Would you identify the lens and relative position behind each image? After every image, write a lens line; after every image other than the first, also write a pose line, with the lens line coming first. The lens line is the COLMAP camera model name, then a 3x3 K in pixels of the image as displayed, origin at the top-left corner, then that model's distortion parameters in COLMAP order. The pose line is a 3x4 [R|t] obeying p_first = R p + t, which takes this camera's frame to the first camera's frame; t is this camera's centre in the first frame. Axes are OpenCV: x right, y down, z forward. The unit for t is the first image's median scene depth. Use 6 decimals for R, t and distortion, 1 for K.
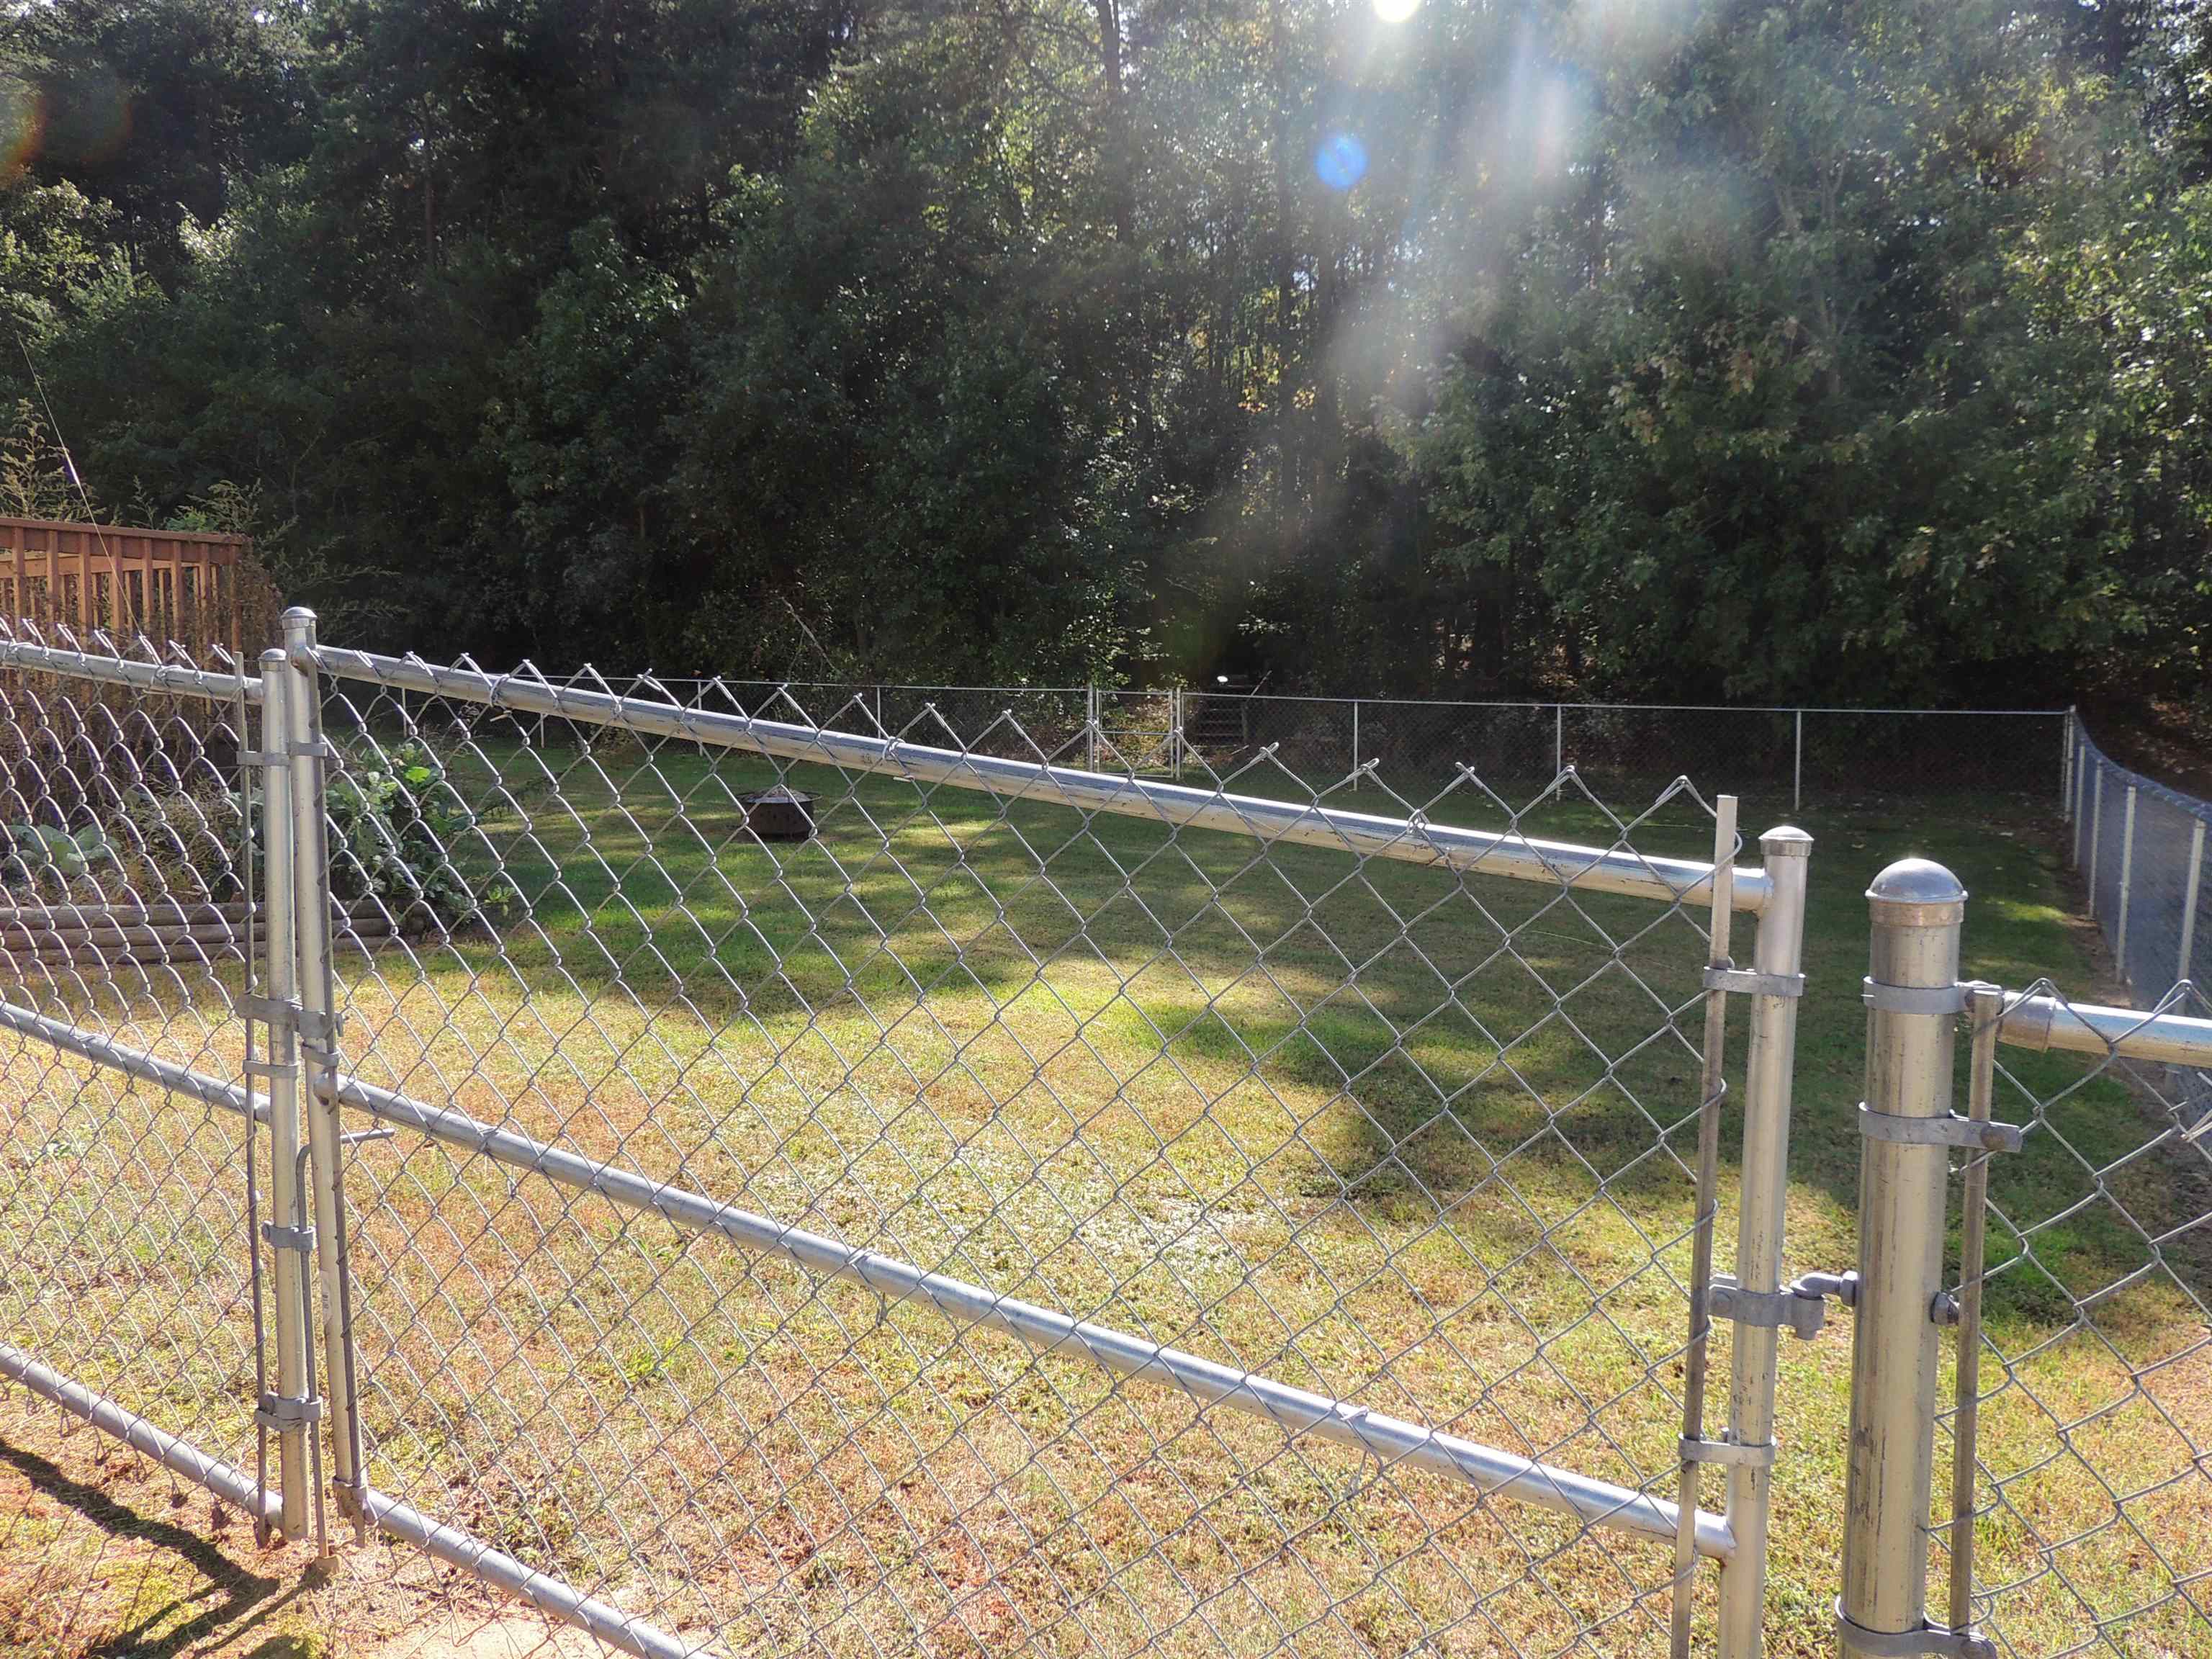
lens RADIAL K [[1694.7, 0, 1106.0], [0, 1694.7, 829.5], [0, 0, 1]] dist [-0.061880, -0.003382]
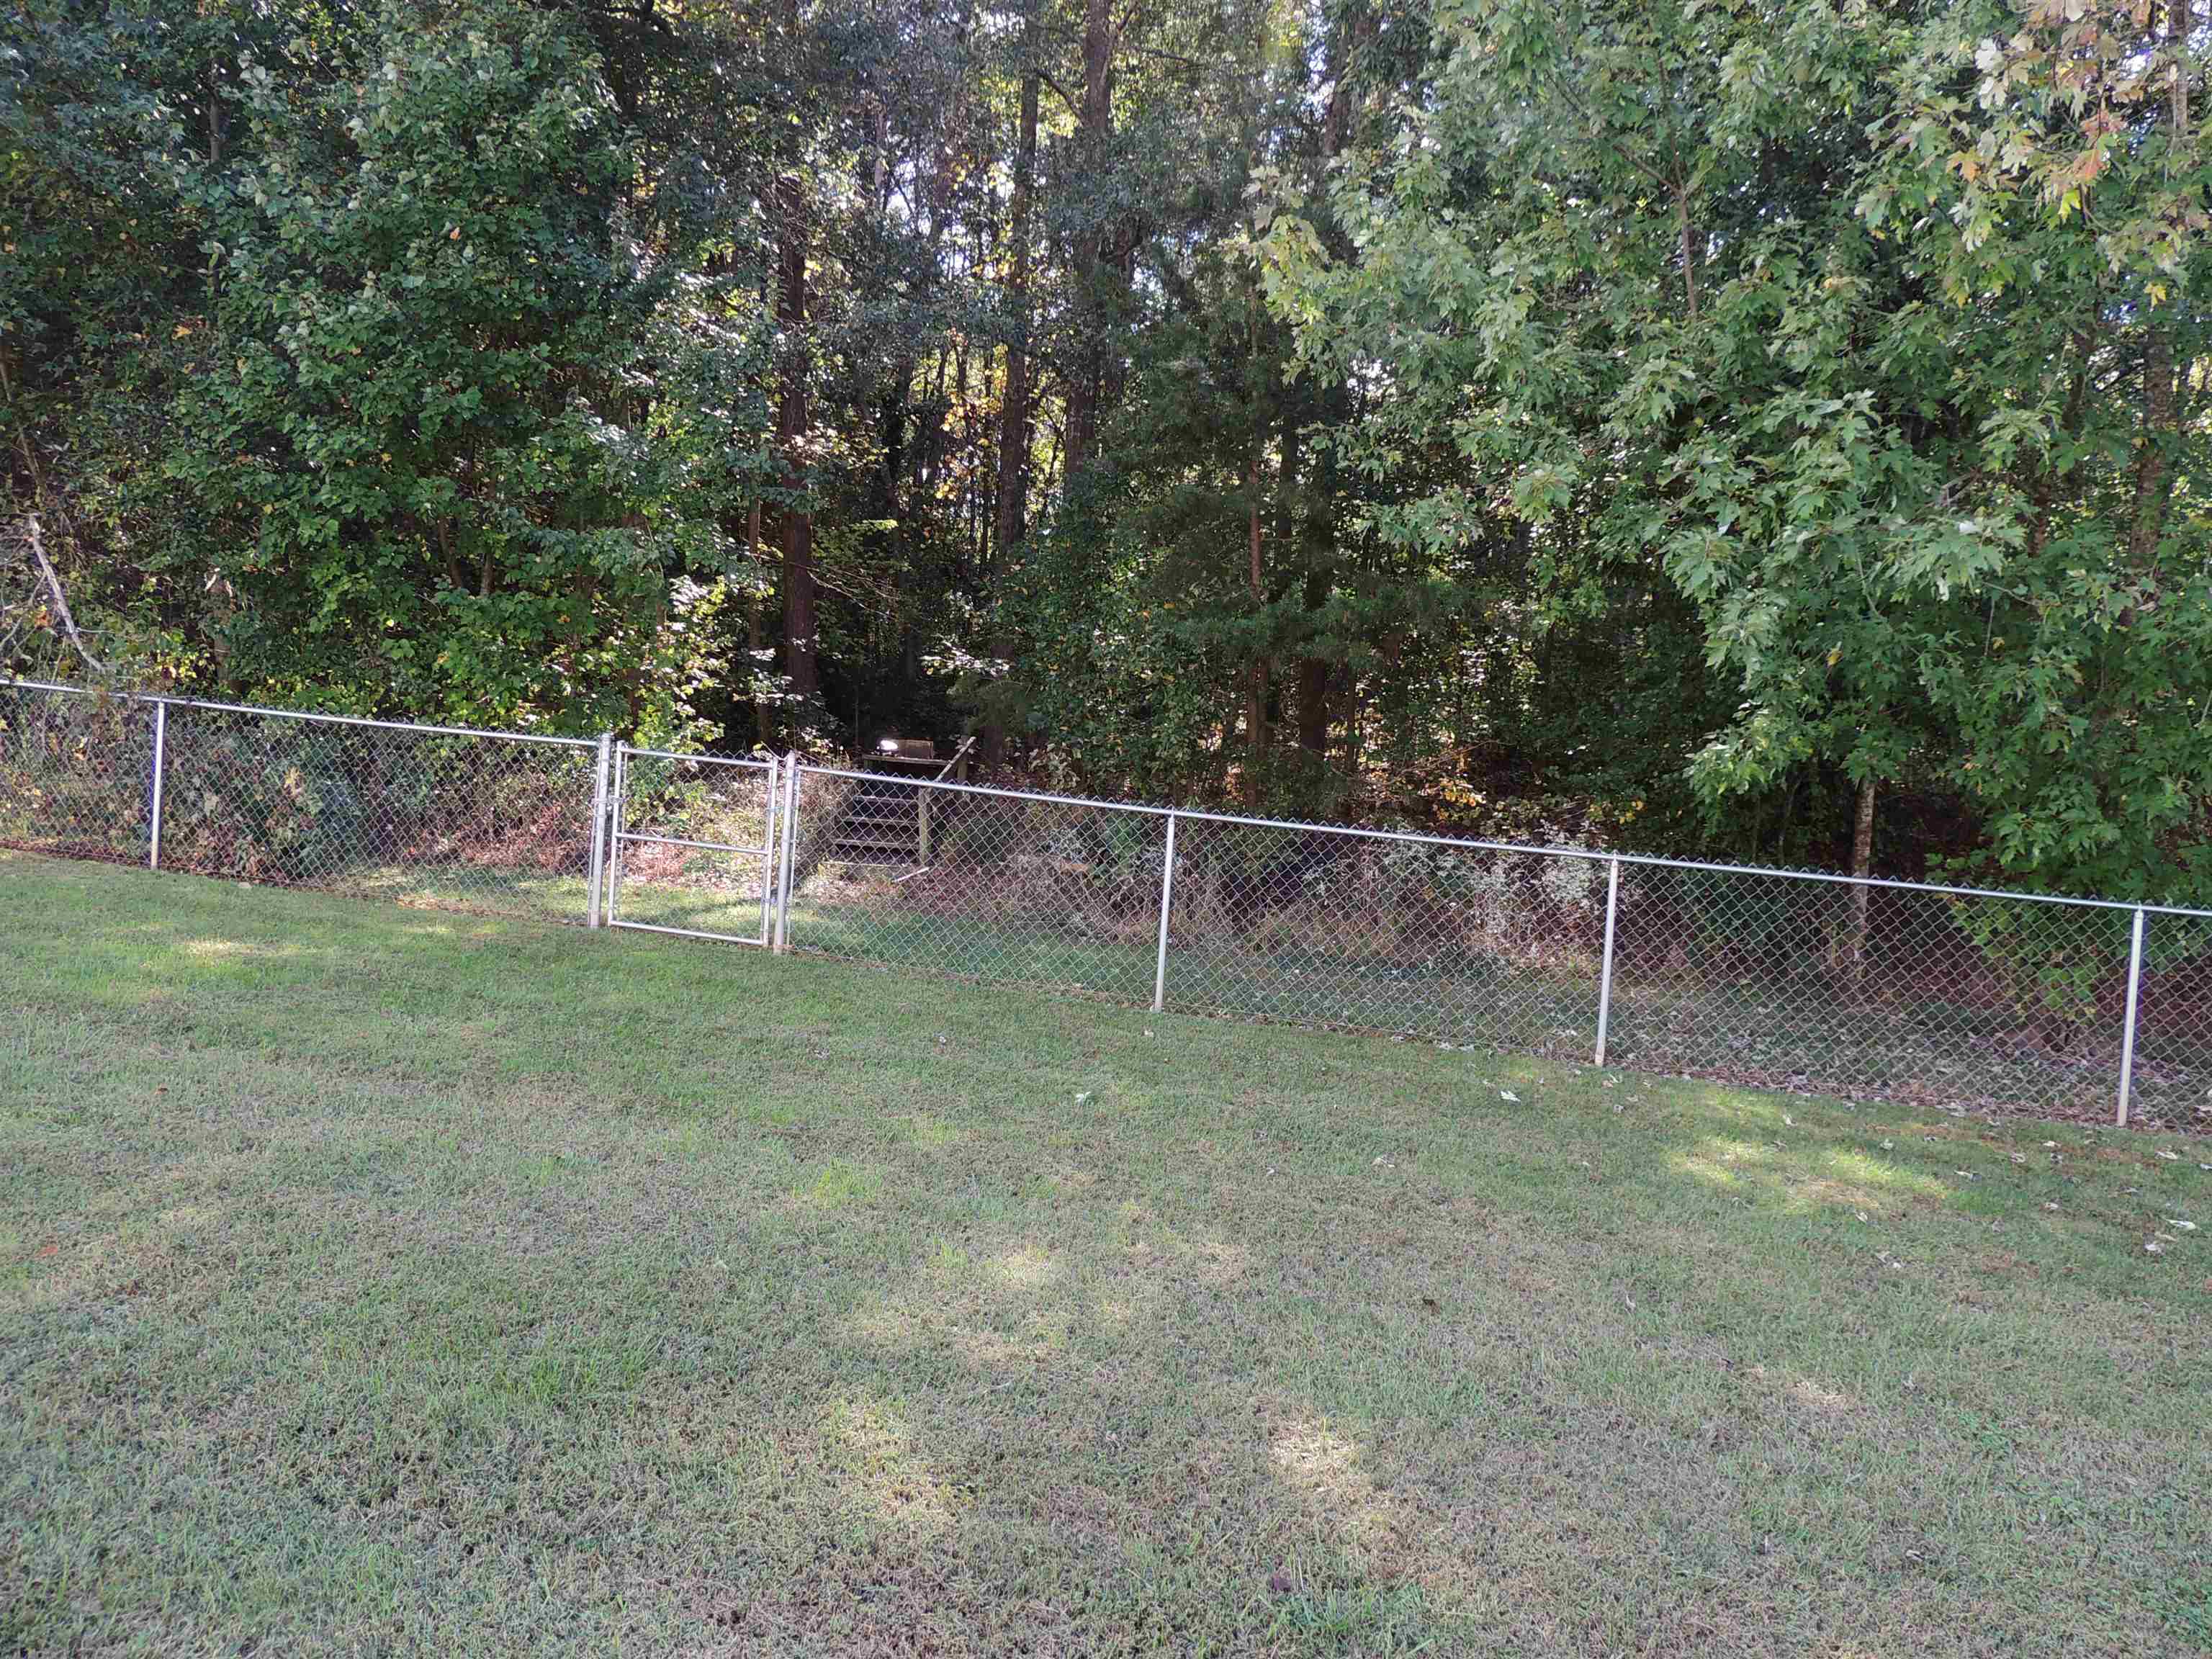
lens RADIAL K [[1694.7, 0, 1106.0], [0, 1694.7, 829.5], [0, 0, 1]] dist [-0.061880, -0.003382]
pose [[0.978285, 0.069699, 0.195195, 0.032434], [-0.061220, 0.996914, -0.049143, -0.038940], [-0.198018, 0.036126, 0.979532, 0.449597]]
